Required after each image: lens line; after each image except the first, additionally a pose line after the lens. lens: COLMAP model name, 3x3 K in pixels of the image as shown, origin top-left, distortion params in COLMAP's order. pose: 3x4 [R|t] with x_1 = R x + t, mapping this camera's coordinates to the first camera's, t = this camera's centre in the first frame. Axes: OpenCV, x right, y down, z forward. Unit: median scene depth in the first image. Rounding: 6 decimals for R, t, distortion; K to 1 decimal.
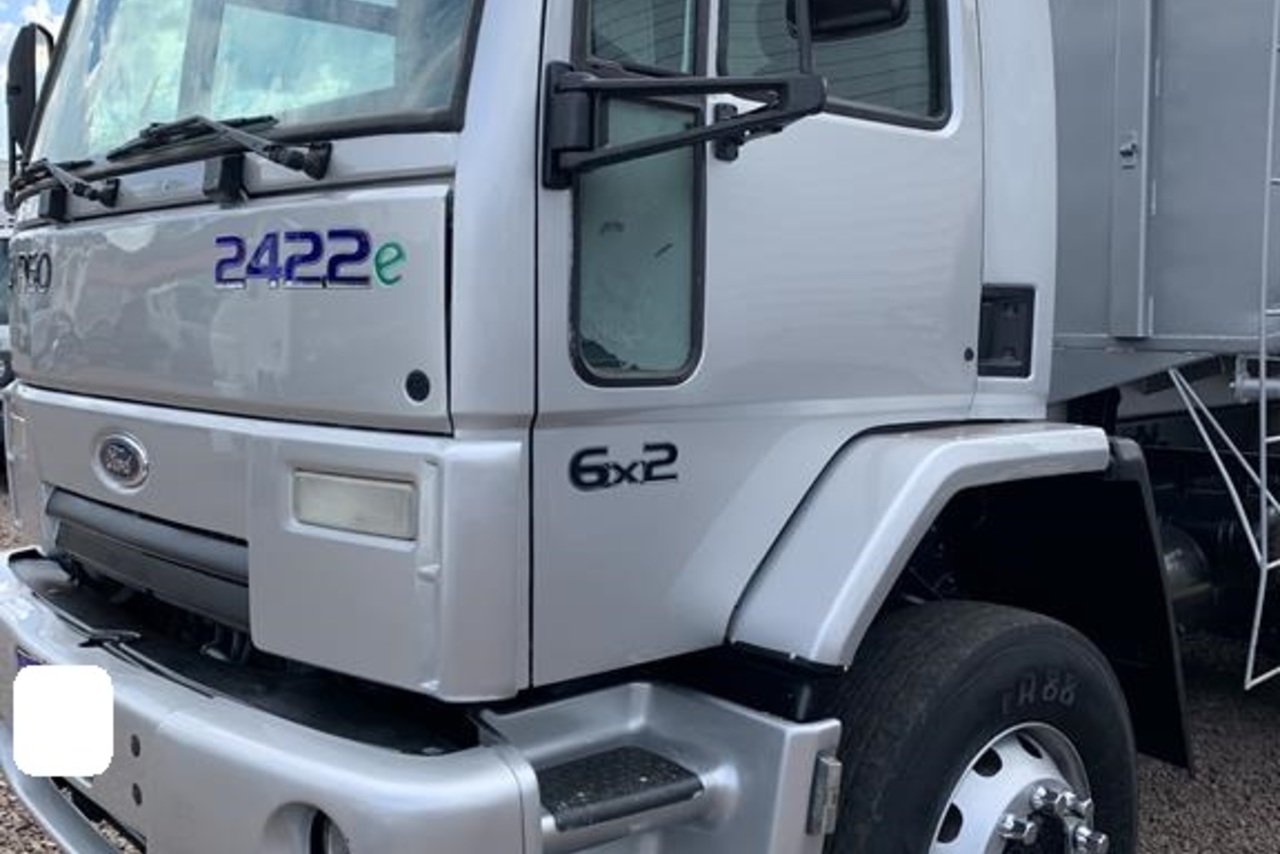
lens RADIAL K [[1310.6, 0, 640.0], [0, 1310.6, 427.0], [0, 0, 1]] dist [0.209591, -0.487722]
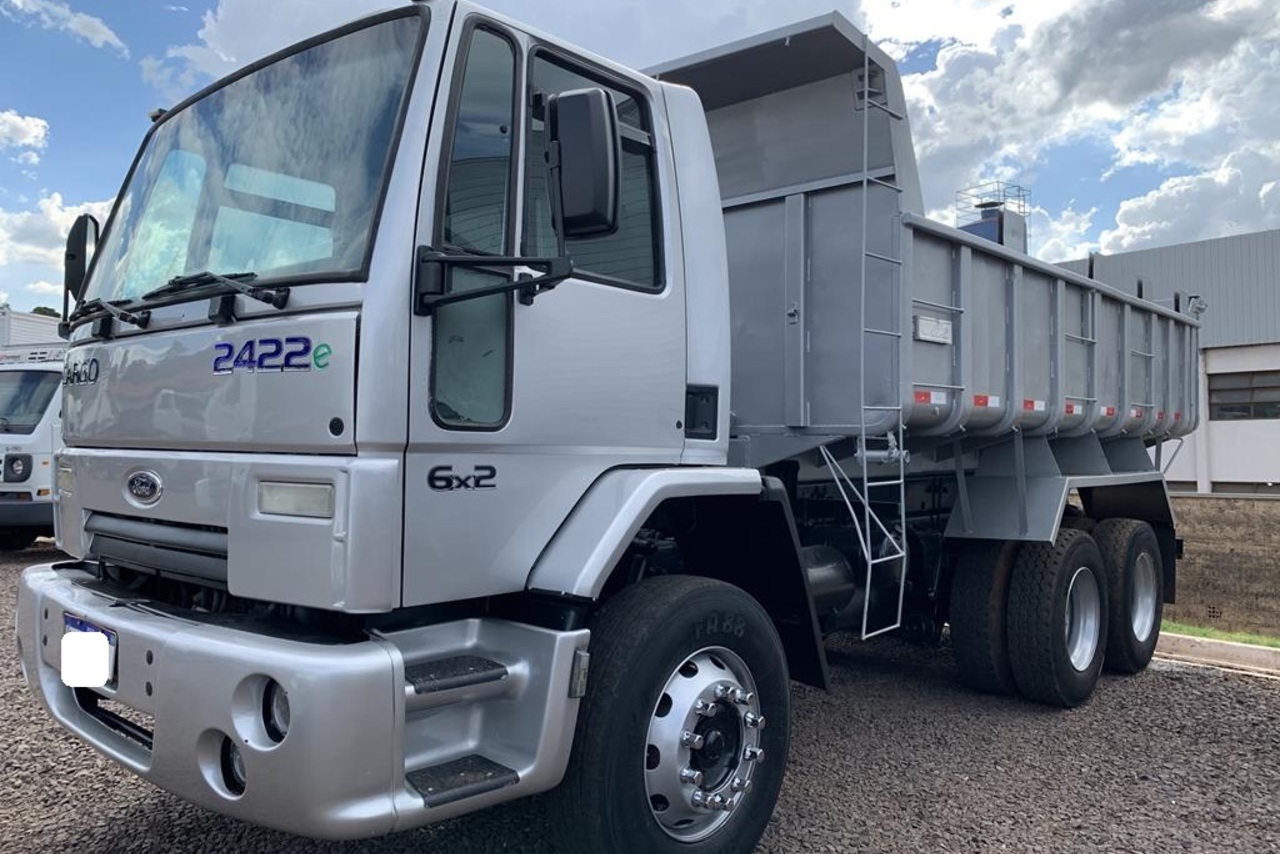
lens RADIAL K [[1016.6, 0, 640.0], [0, 1016.6, 427.0], [0, 0, 1]] dist [0.140552, -0.201784]
pose [[0.994370, 0.008905, 0.105593, 0.074219], [0.002125, 0.994587, -0.103890, 0.098660], [-0.105946, 0.103529, 0.988968, -0.326911]]
